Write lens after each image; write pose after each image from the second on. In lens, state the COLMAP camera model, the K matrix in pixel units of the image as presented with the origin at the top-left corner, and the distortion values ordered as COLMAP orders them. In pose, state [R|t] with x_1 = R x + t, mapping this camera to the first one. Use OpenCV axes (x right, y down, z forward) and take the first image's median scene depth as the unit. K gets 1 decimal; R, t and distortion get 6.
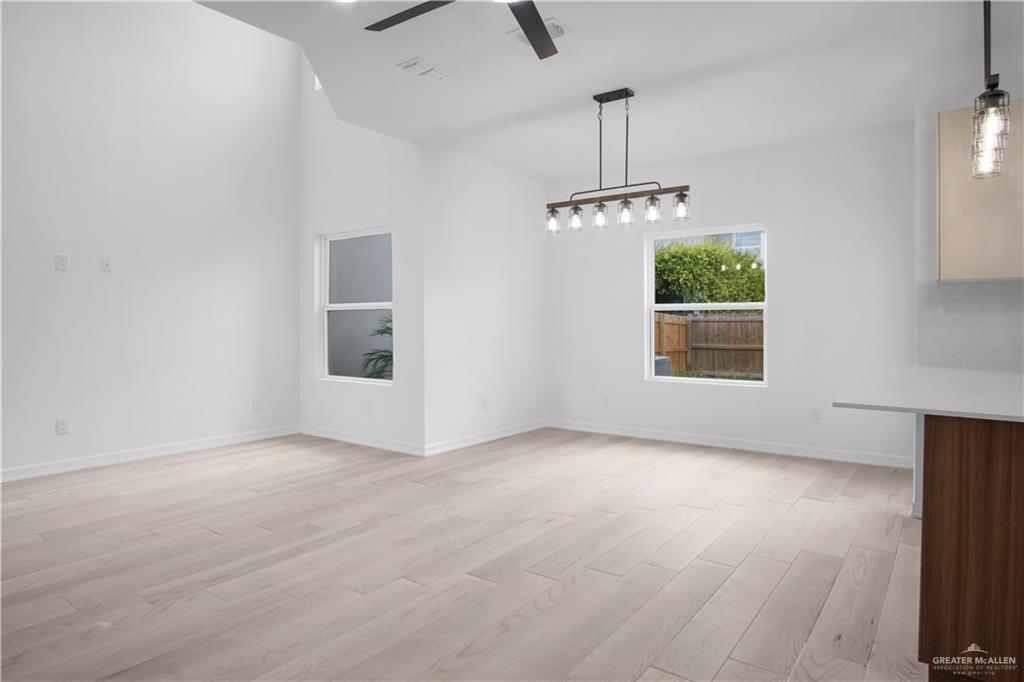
lens RADIAL K [[584.6, 0, 516.0], [0, 584.6, 331.2], [0, 0, 1]] dist [-0.032912, 0.000181]
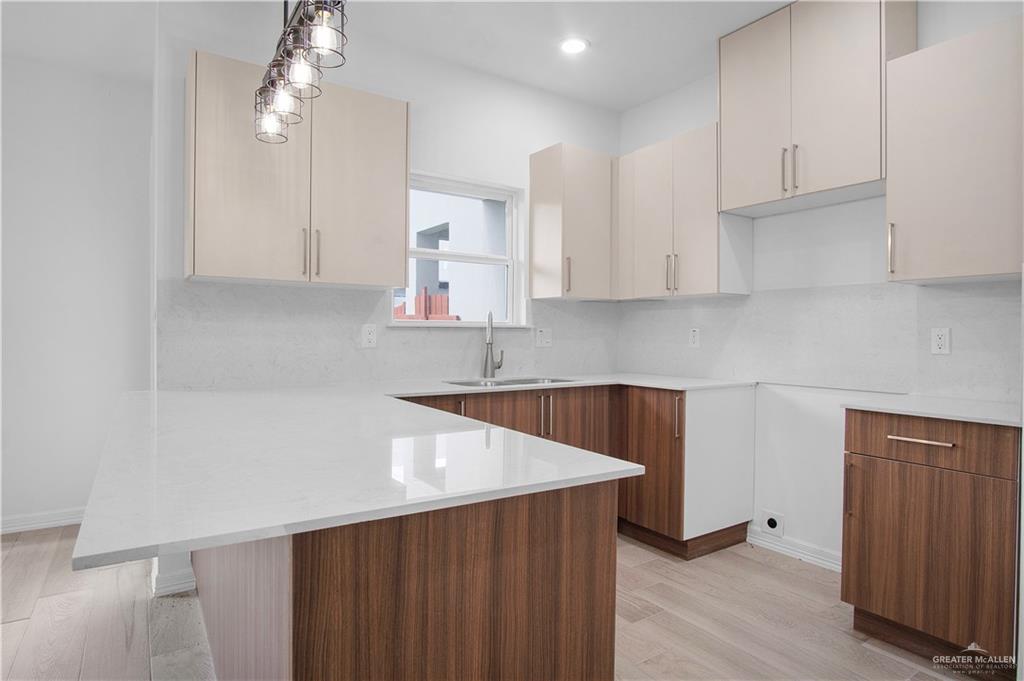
lens RADIAL K [[572.4, 0, 512.0], [0, 572.4, 340.5], [0, 0, 1]] dist [-0.033612, 0.000264]
pose [[0.336560, -0.011516, 0.941592, 0.139306], [0.005282, 0.999933, 0.010342, -0.006971], [-0.941647, 0.001493, 0.336598, 0.281307]]
